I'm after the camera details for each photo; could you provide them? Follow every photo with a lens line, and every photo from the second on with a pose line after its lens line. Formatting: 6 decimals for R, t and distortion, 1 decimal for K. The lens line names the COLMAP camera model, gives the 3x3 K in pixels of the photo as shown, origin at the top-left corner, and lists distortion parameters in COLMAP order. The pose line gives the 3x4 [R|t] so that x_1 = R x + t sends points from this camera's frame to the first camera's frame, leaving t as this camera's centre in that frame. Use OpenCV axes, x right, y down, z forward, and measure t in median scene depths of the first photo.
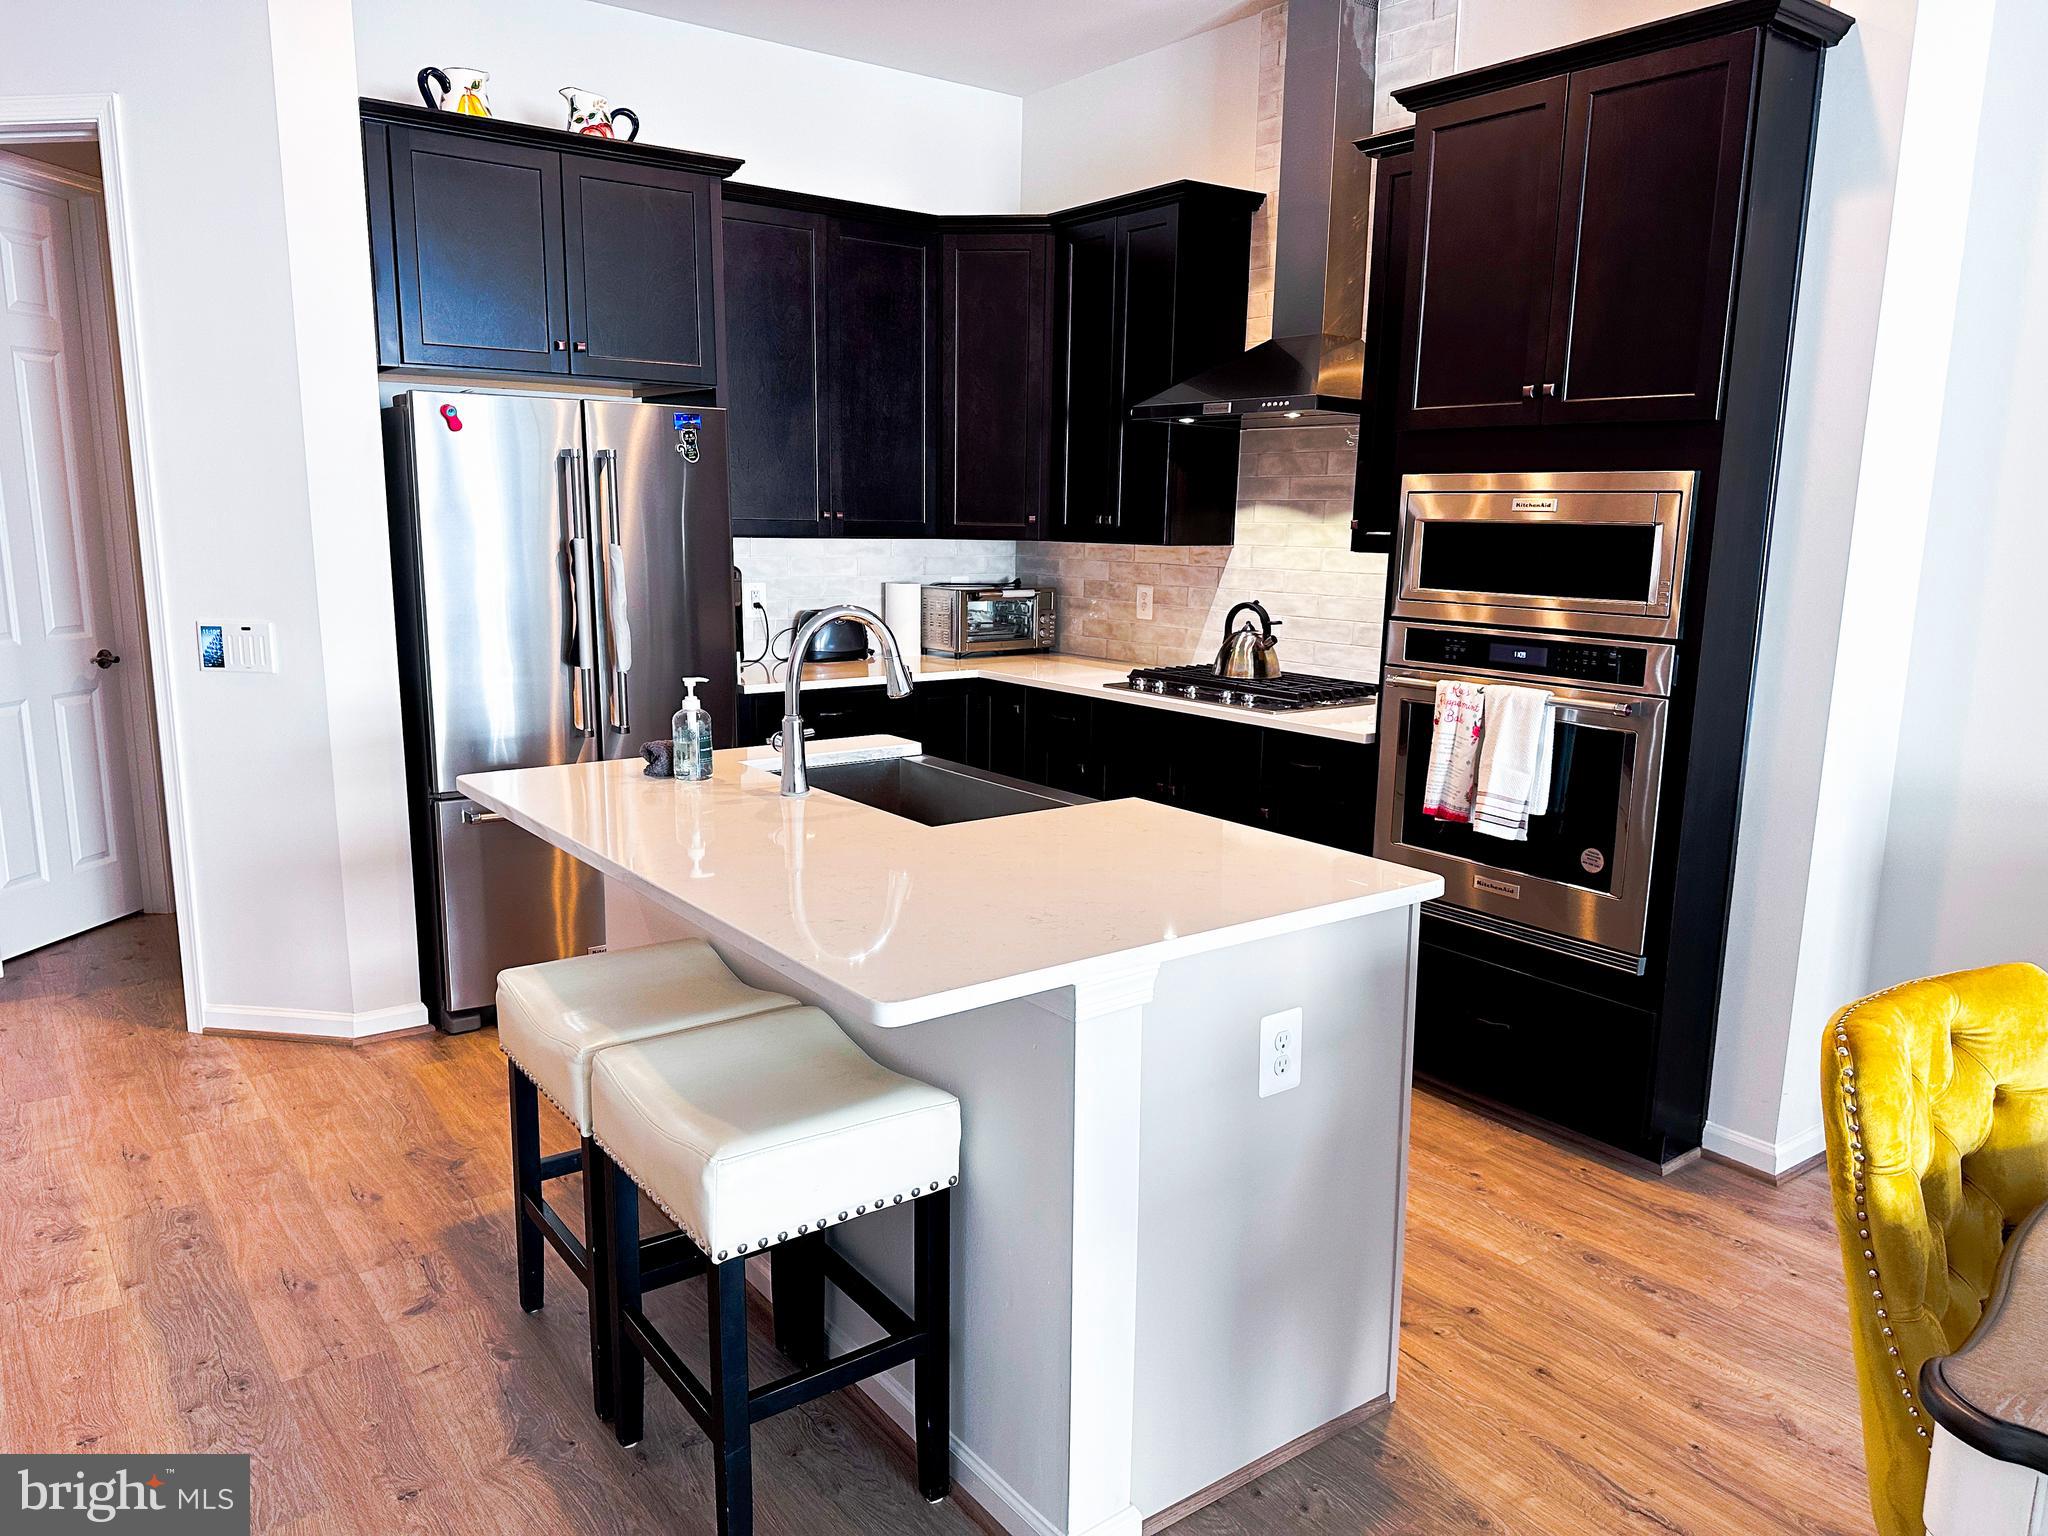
lens RADIAL K [[1454.6, 0, 1010.7], [0, 1454.6, 786.3], [0, 0, 1]] dist [0.044449, -0.017399]
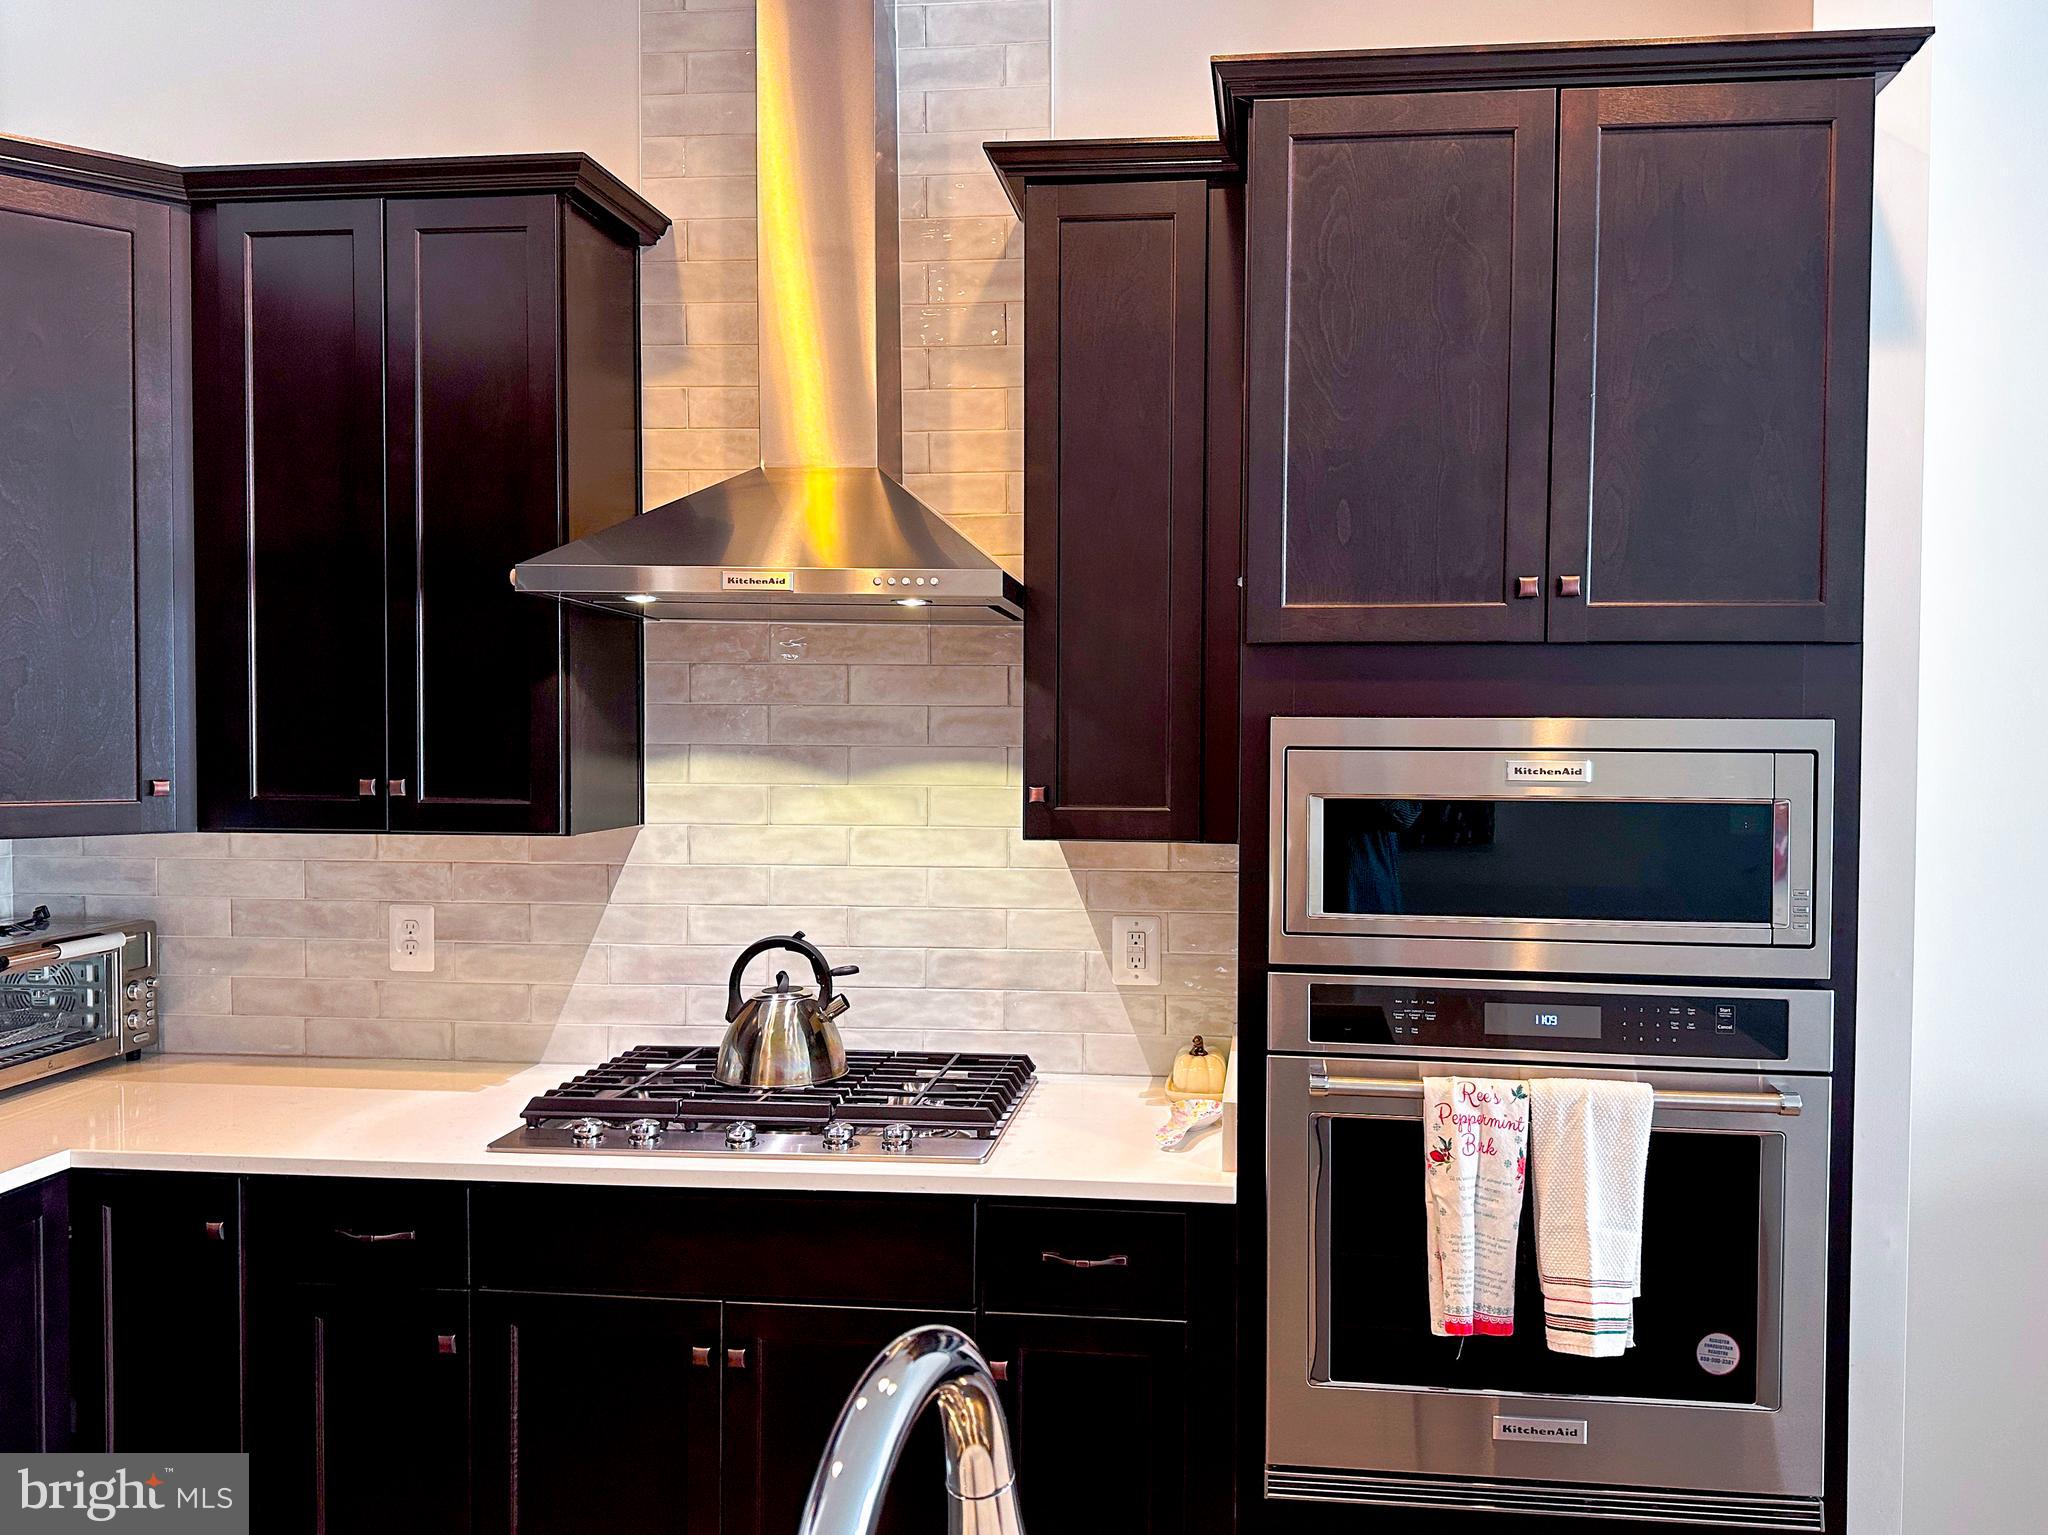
lens RADIAL K [[1454.6, 0, 1026.1], [0, 1454.6, 761.5], [0, 0, 1]] dist [0.044449, -0.017399]
pose [[0.657804, -0.029588, 0.752608, -0.176833], [0.141902, 0.986203, -0.085255, -0.132182], [-0.739701, 0.162877, 0.652926, 0.579129]]
